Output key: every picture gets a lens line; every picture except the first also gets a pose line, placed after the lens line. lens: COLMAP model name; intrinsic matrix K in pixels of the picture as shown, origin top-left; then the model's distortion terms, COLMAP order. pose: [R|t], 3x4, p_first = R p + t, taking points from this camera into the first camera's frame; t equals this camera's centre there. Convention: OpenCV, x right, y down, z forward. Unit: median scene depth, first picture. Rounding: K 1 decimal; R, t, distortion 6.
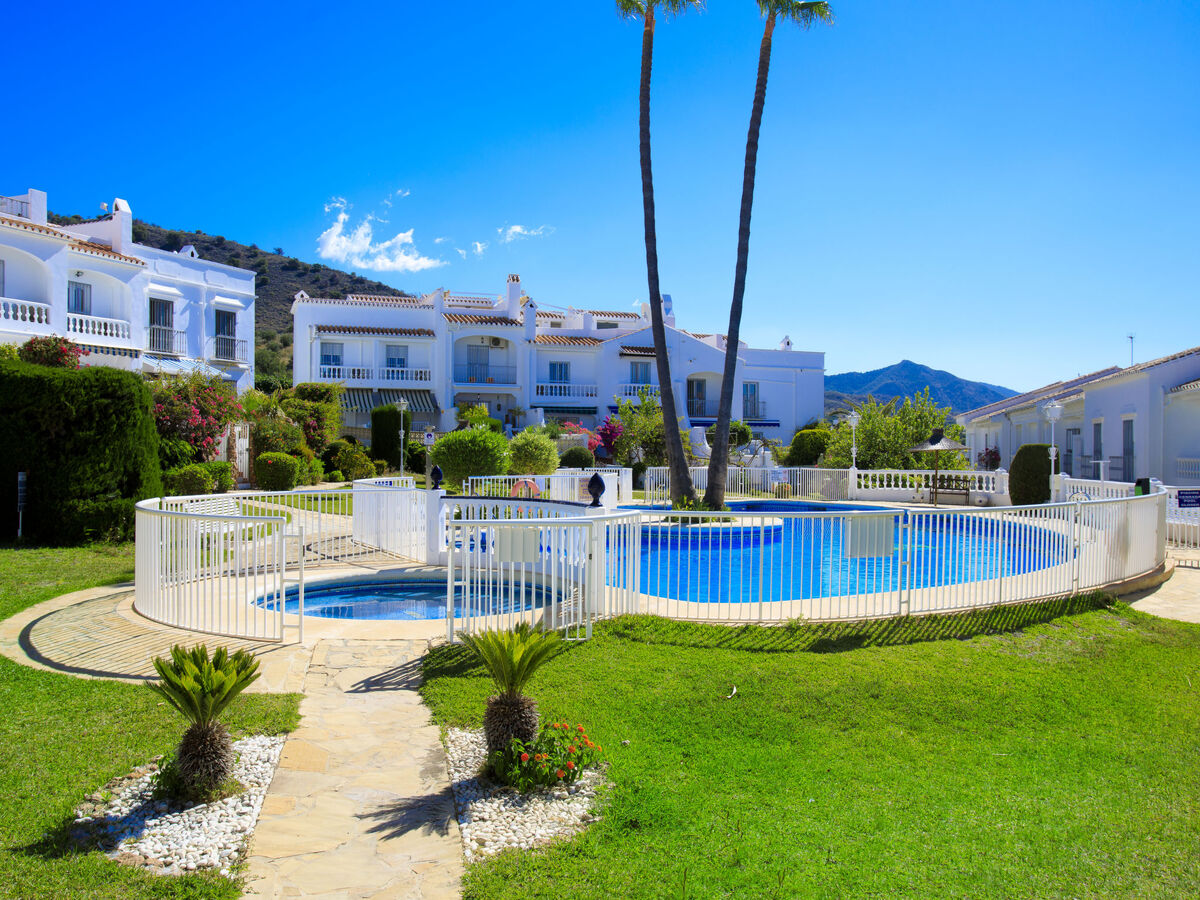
lens RADIAL K [[894.1, 0, 600.0], [0, 894.1, 450.0], [0, 0, 1]] dist [-0.091959, 0.123726]
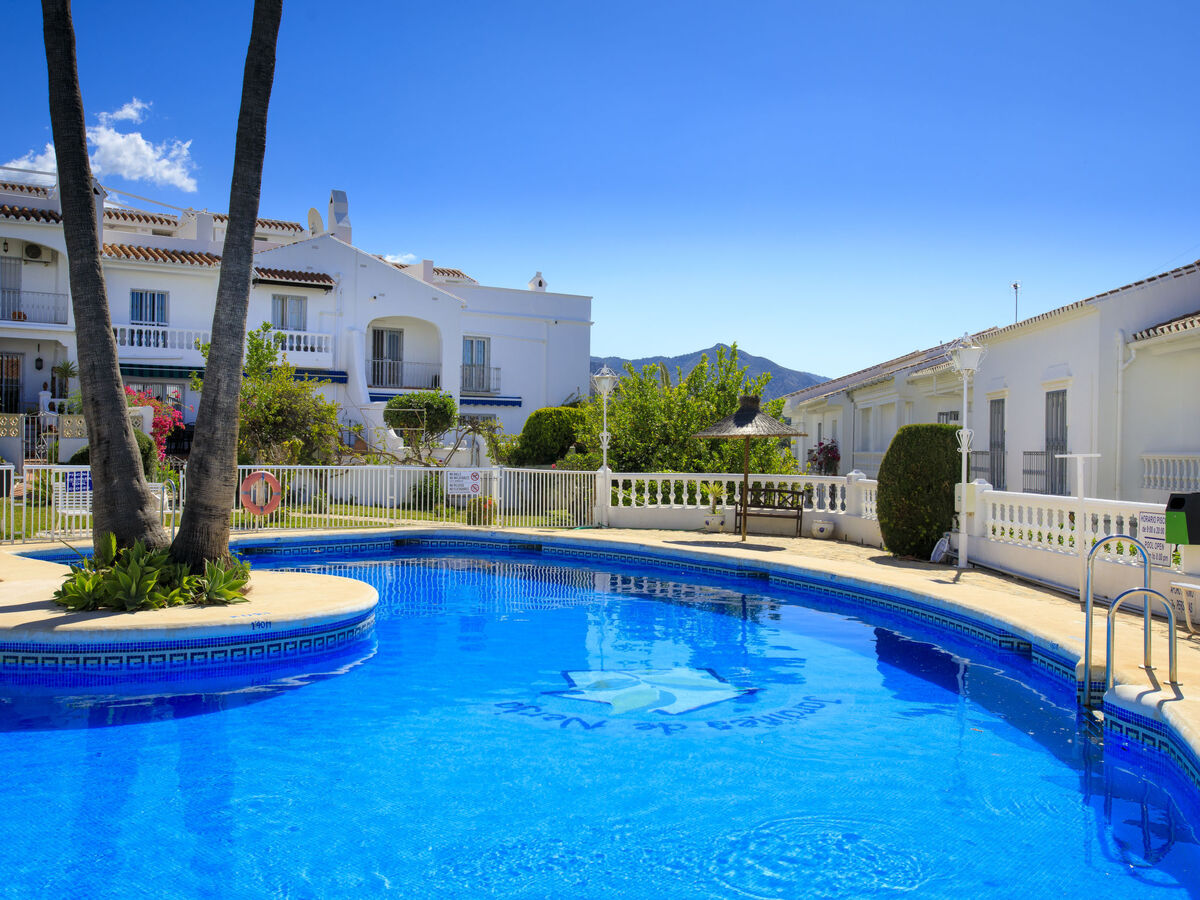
lens RADIAL K [[1129.9, 0, 600.0], [0, 1129.9, 450.0], [0, 0, 1]] dist [-0.052407, 0.007974]
pose [[0.974065, 0.008423, 0.226111, 0.123286], [-0.008900, 0.999960, 0.001091, 0.007592], [-0.226093, -0.003075, 0.974101, 0.312722]]
